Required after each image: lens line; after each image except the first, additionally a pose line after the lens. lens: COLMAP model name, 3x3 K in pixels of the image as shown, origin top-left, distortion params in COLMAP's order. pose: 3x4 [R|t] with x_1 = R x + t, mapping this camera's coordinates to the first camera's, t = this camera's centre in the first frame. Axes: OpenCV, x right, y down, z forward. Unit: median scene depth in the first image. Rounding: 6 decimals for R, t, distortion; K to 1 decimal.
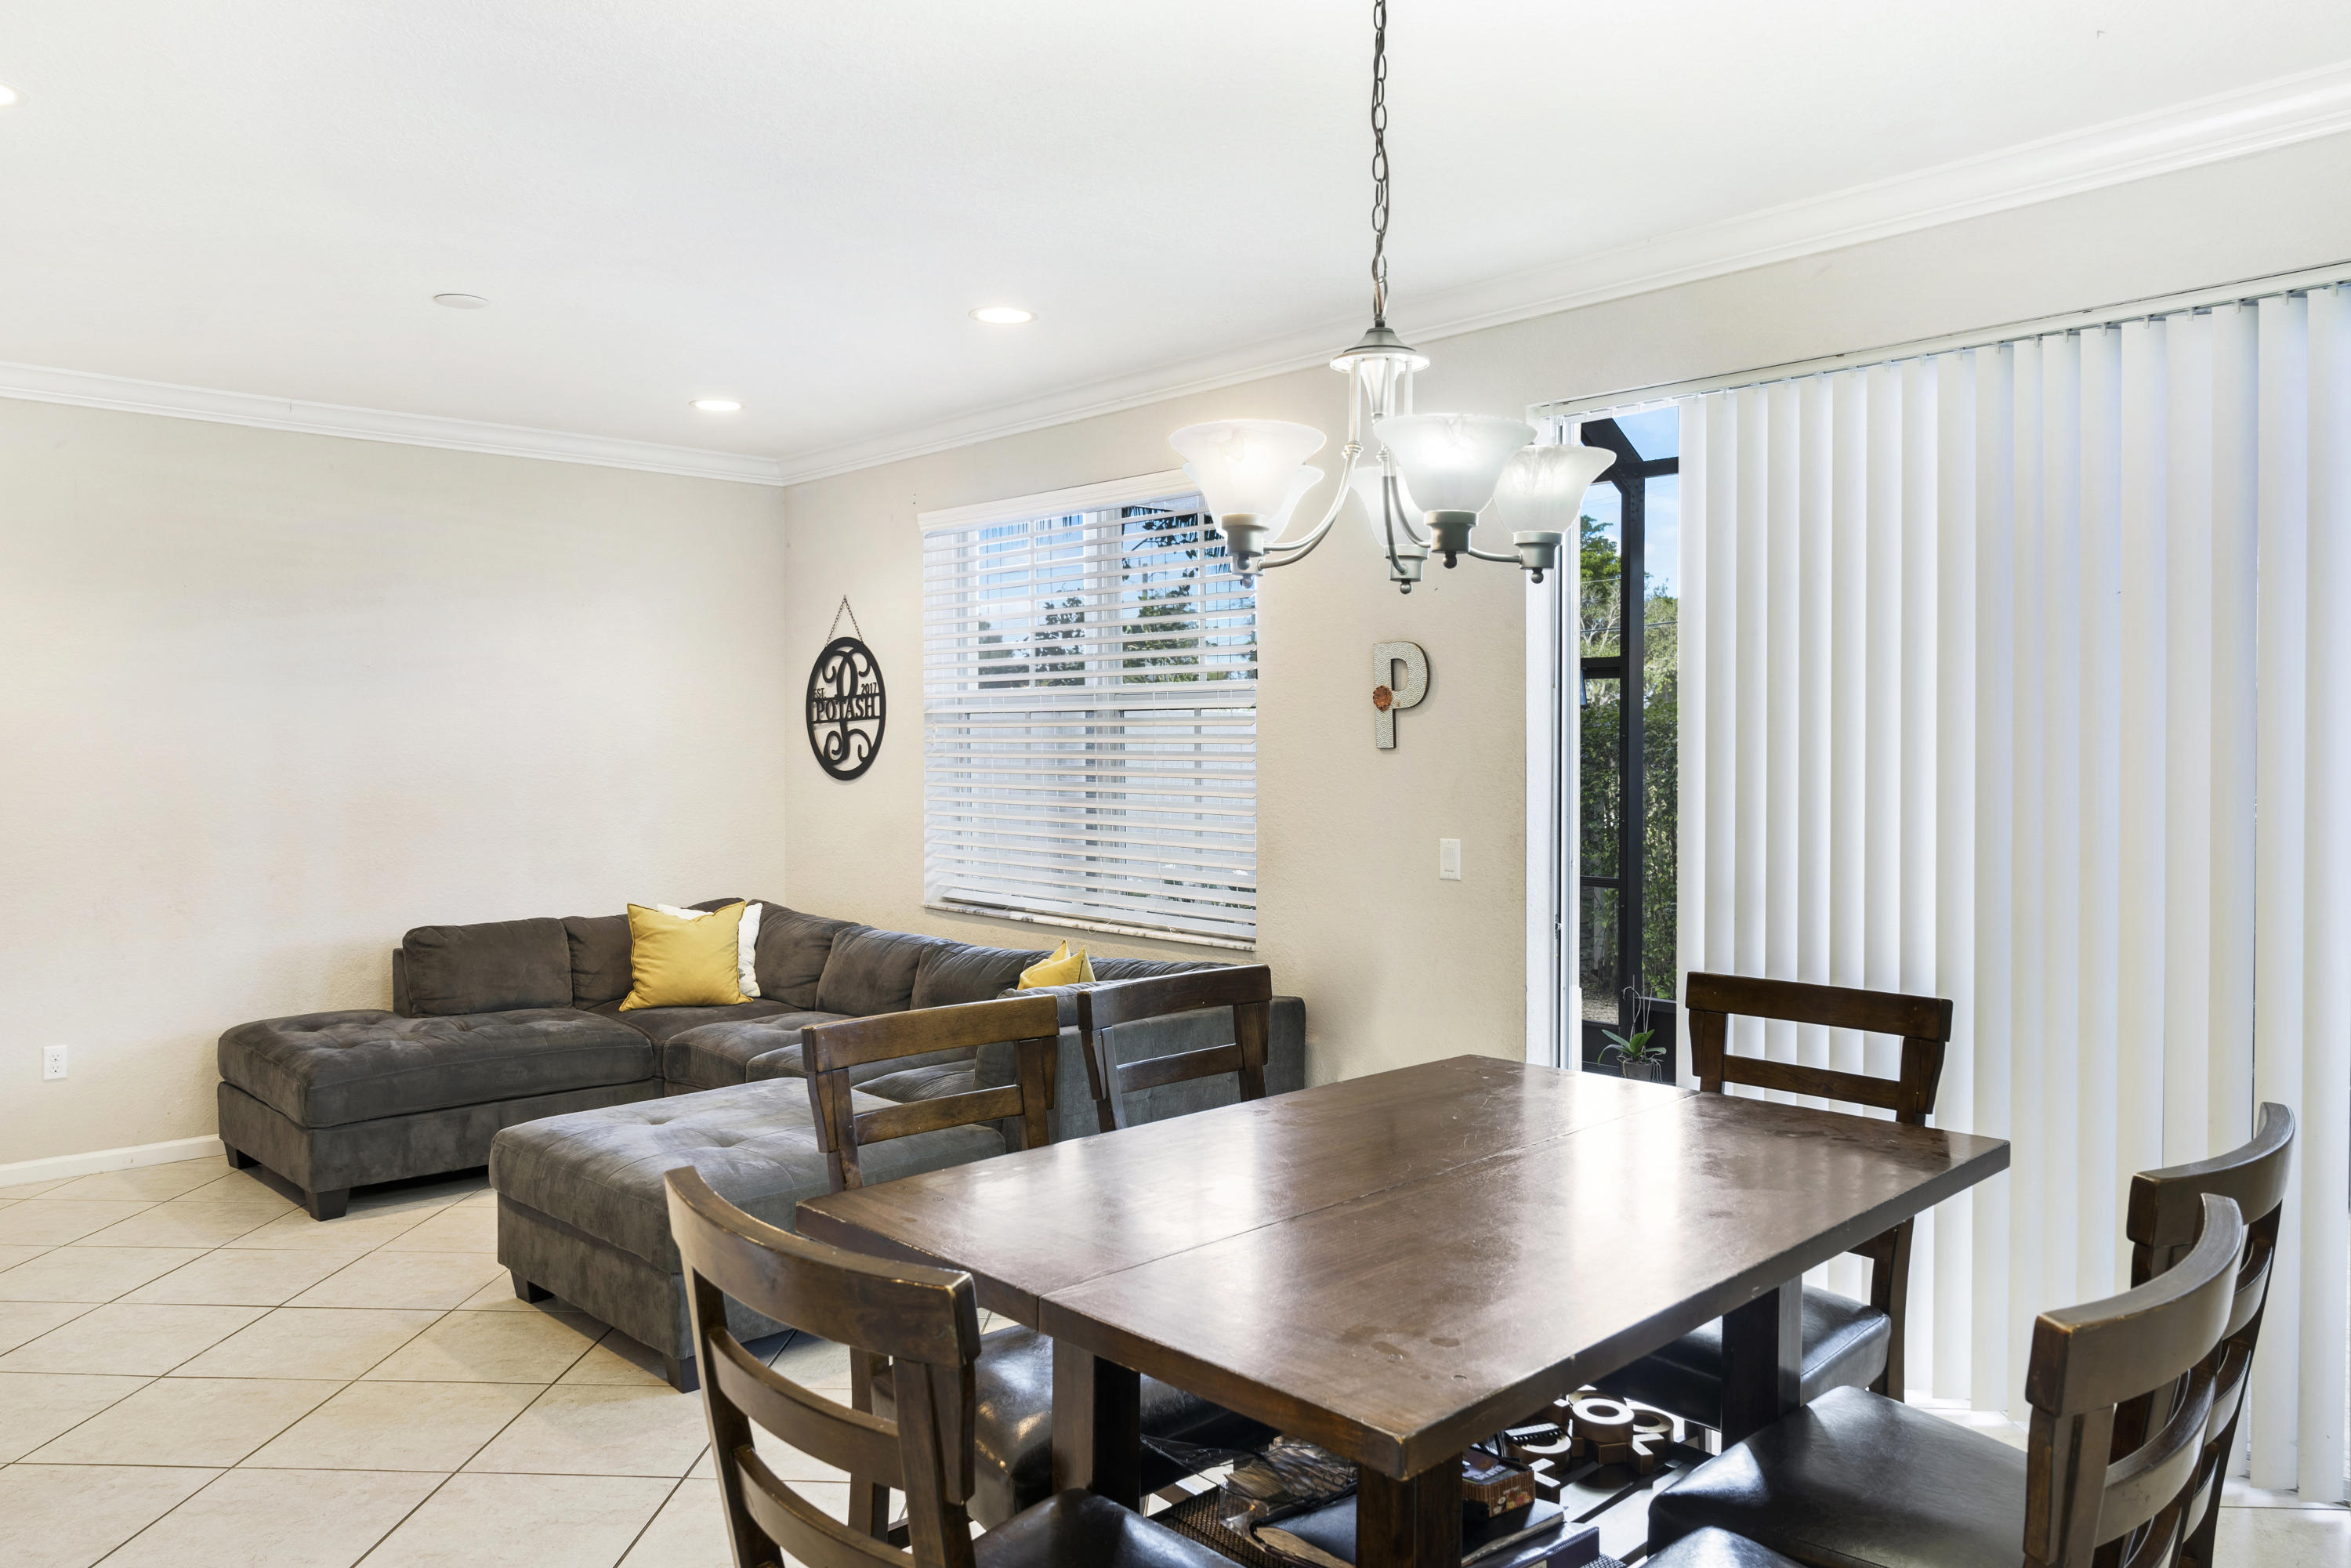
lens RADIAL K [[1643.3, 0, 1179.3], [0, 1643.3, 753.5], [0, 0, 1]] dist [-0.004201, -0.003414]
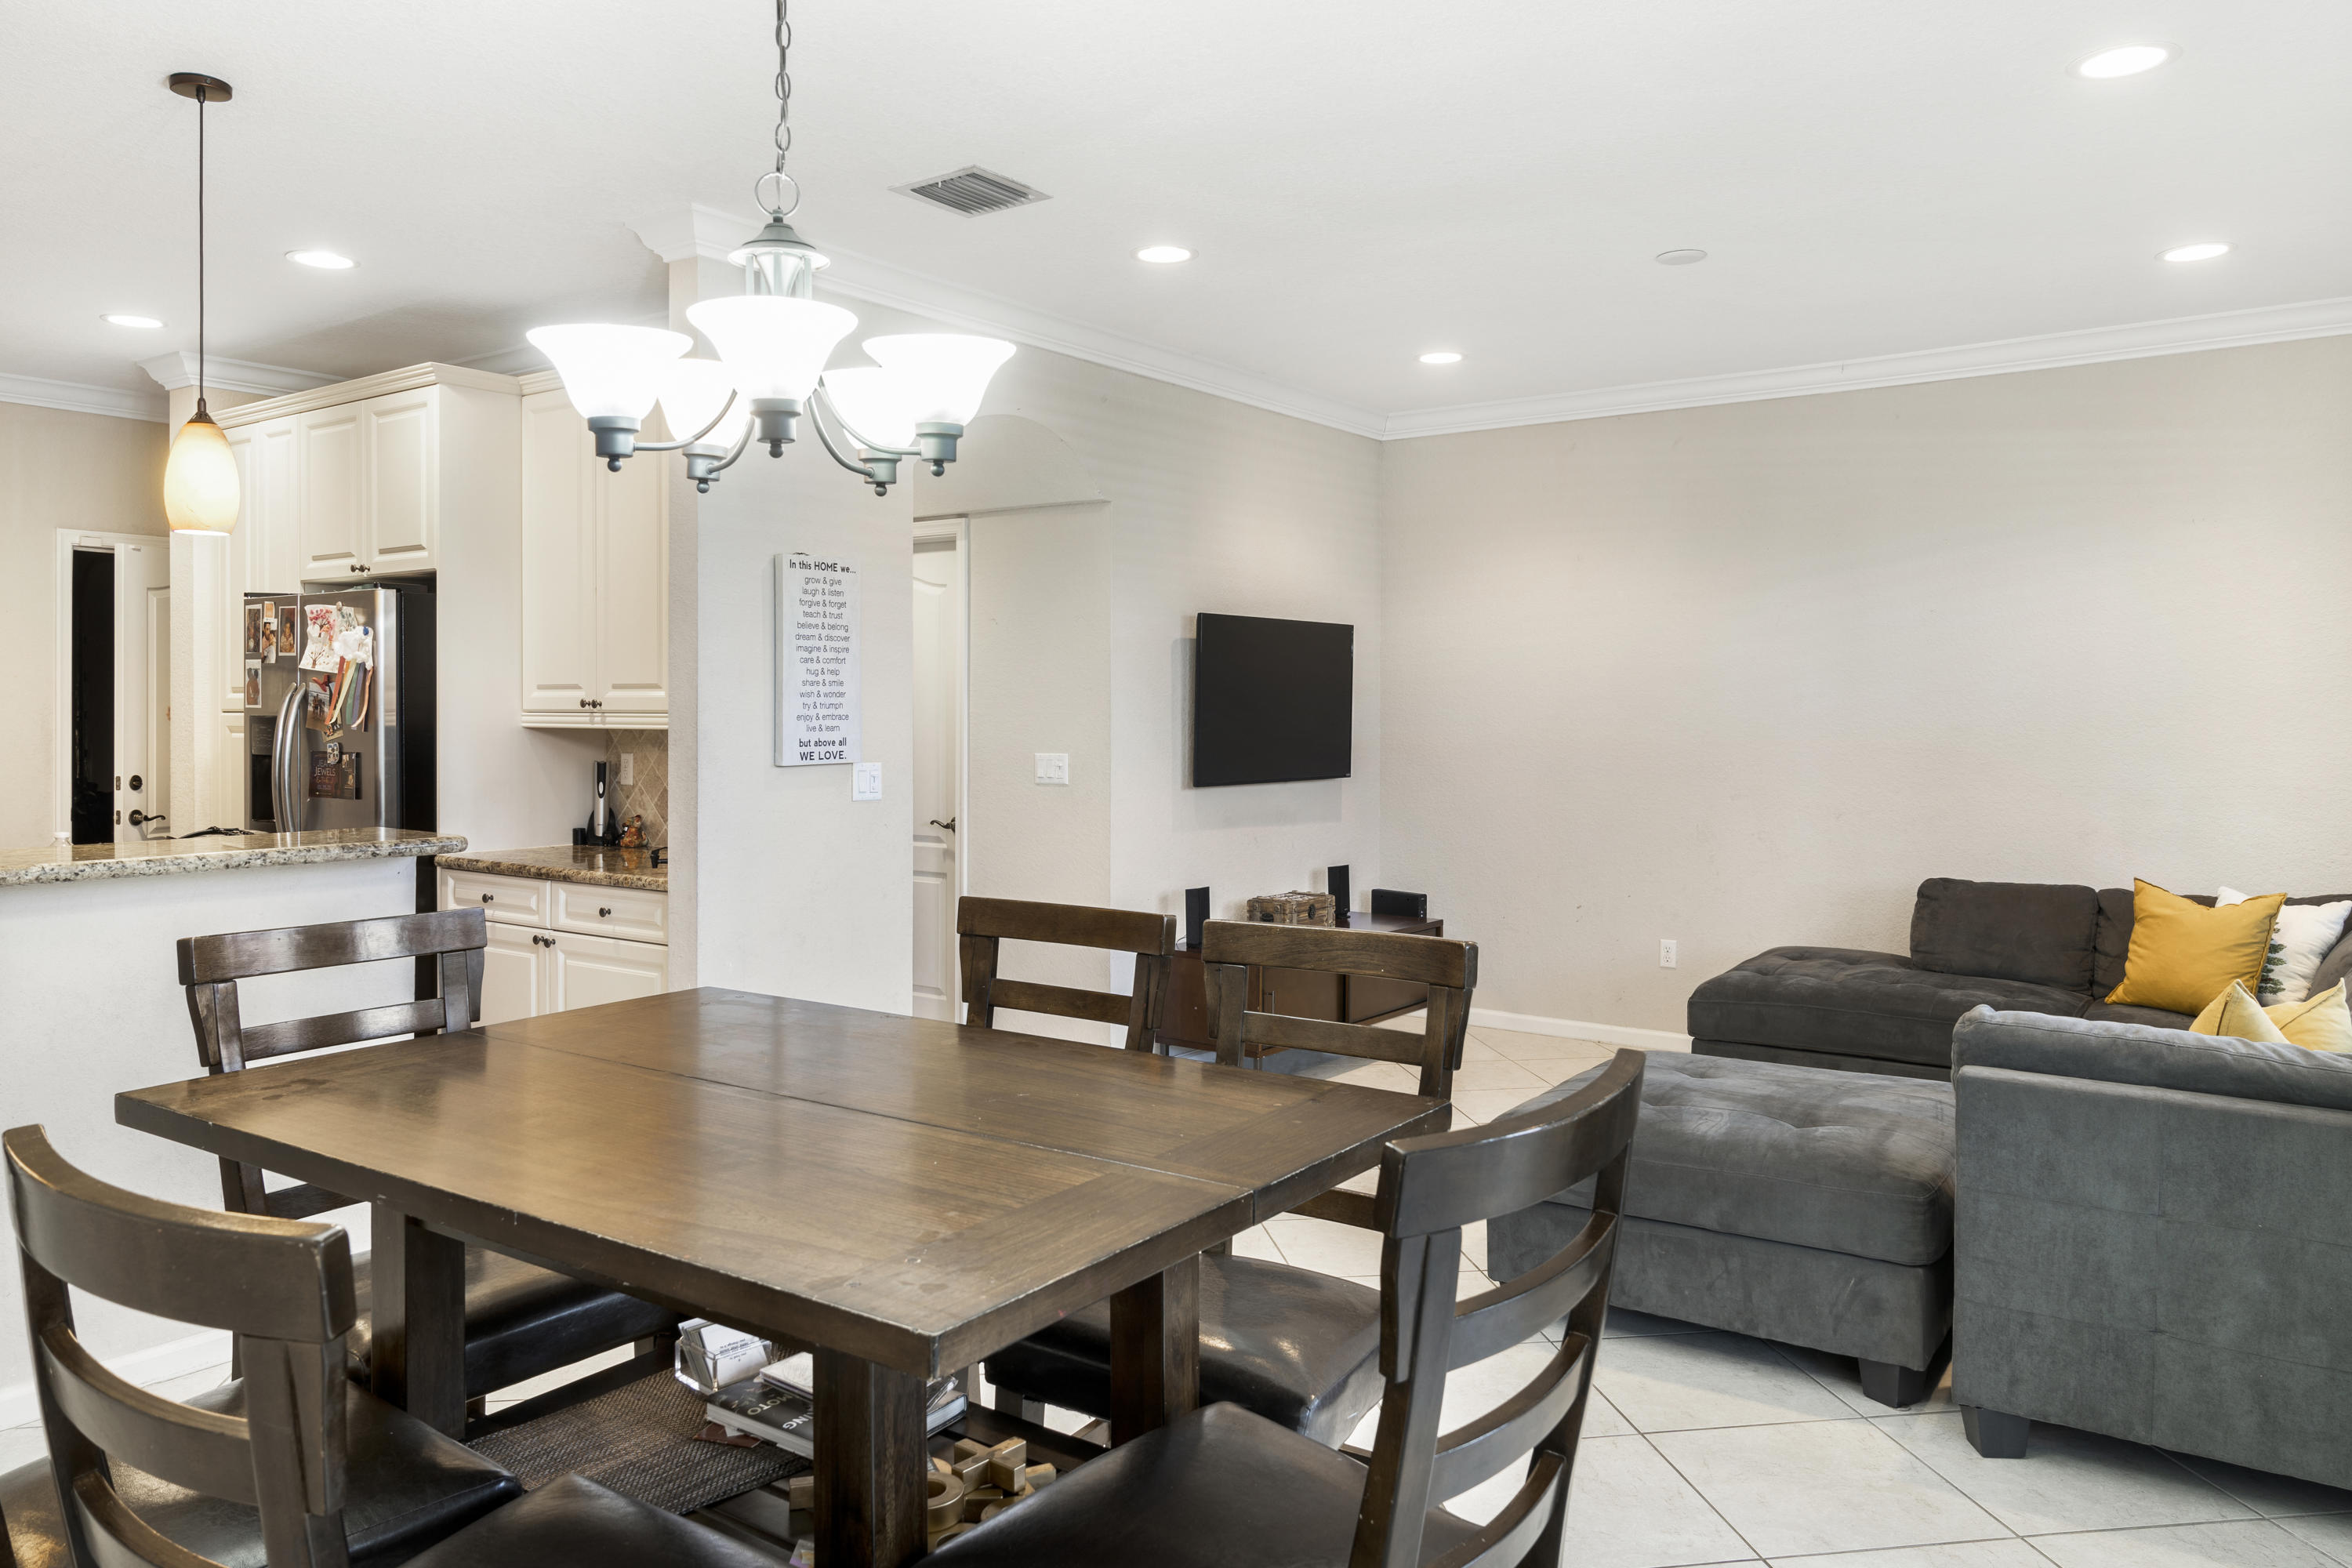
lens RADIAL K [[1693.8, 0, 1177.7], [0, 1693.8, 689.0], [0, 0, 1]] dist [-0.008079, -0.002637]
pose [[0.176869, -0.009093, -0.984192, 0.449003], [-0.007064, 0.999920, -0.010508, 0.009346], [0.984209, 0.008810, 0.176791, 0.400347]]
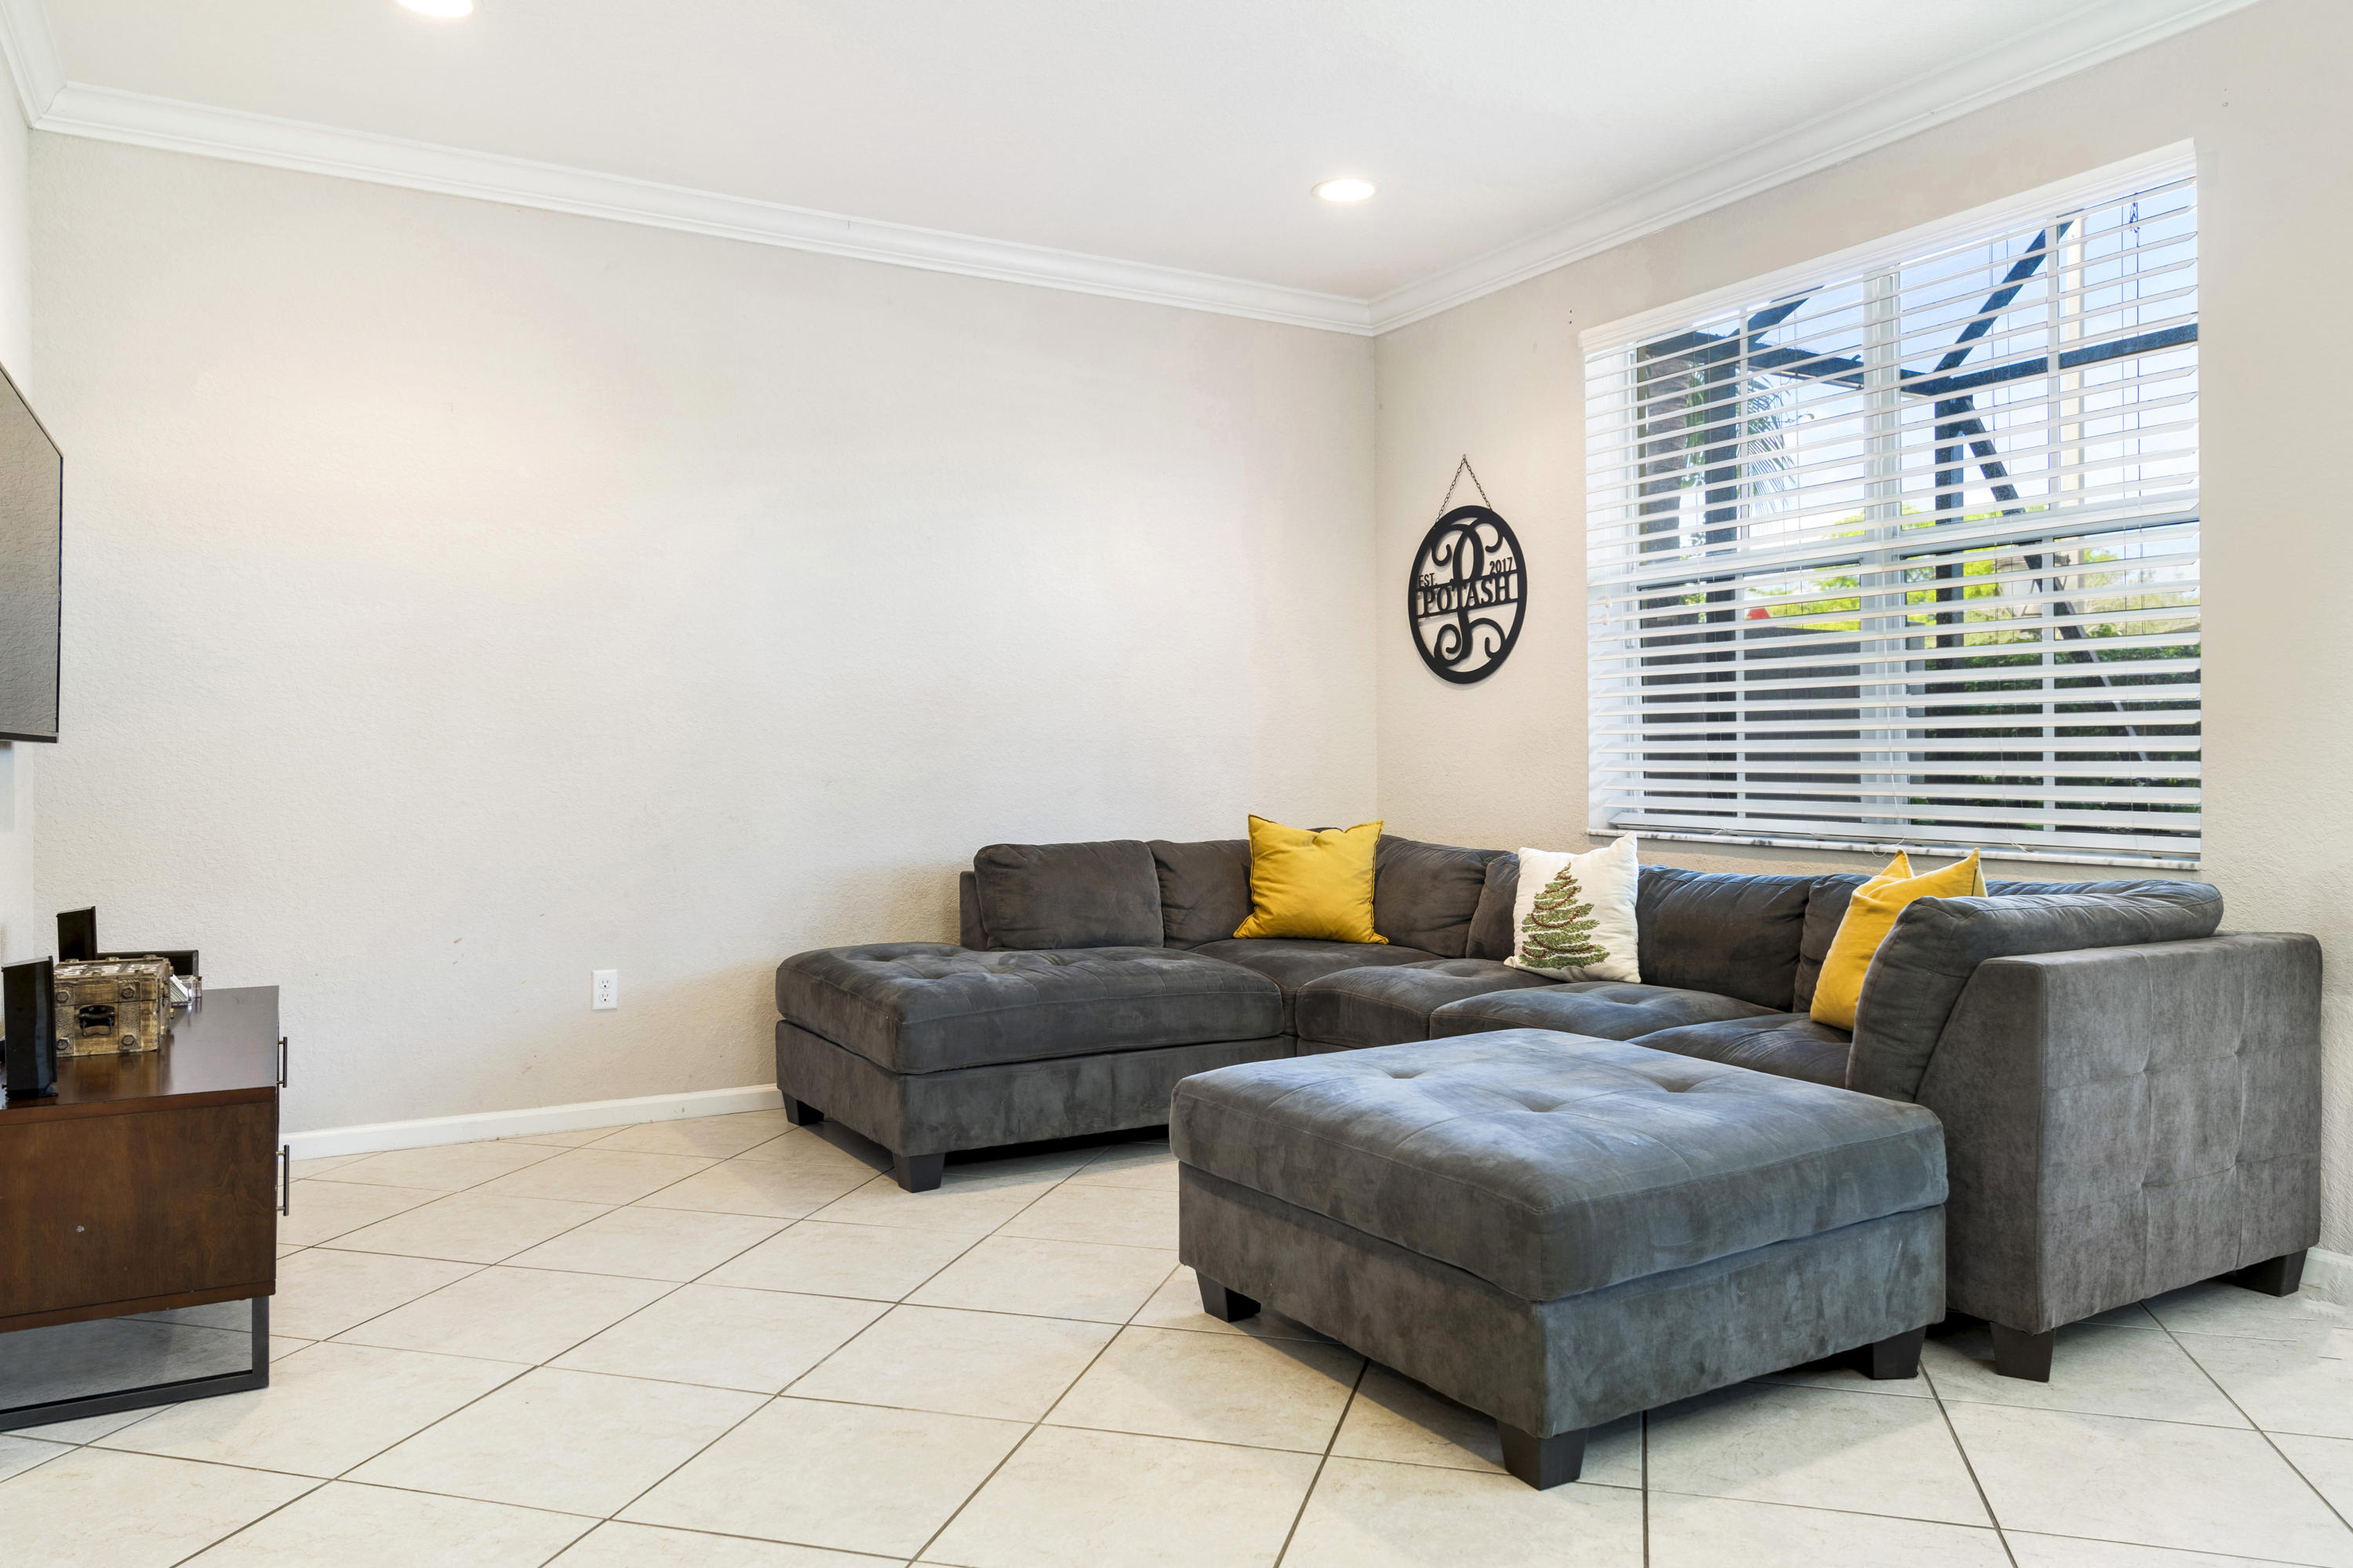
lens RADIAL K [[1603.8, 0, 1176.5], [0, 1603.8, 784.0], [0, 0, 1]] dist [-0.000077, -0.000176]
pose [[0.974821, -0.000779, -0.222989, -0.199134], [0.001481, 0.999994, 0.002982, 0.075423], [0.222986, -0.003237, 0.974816, 0.240942]]
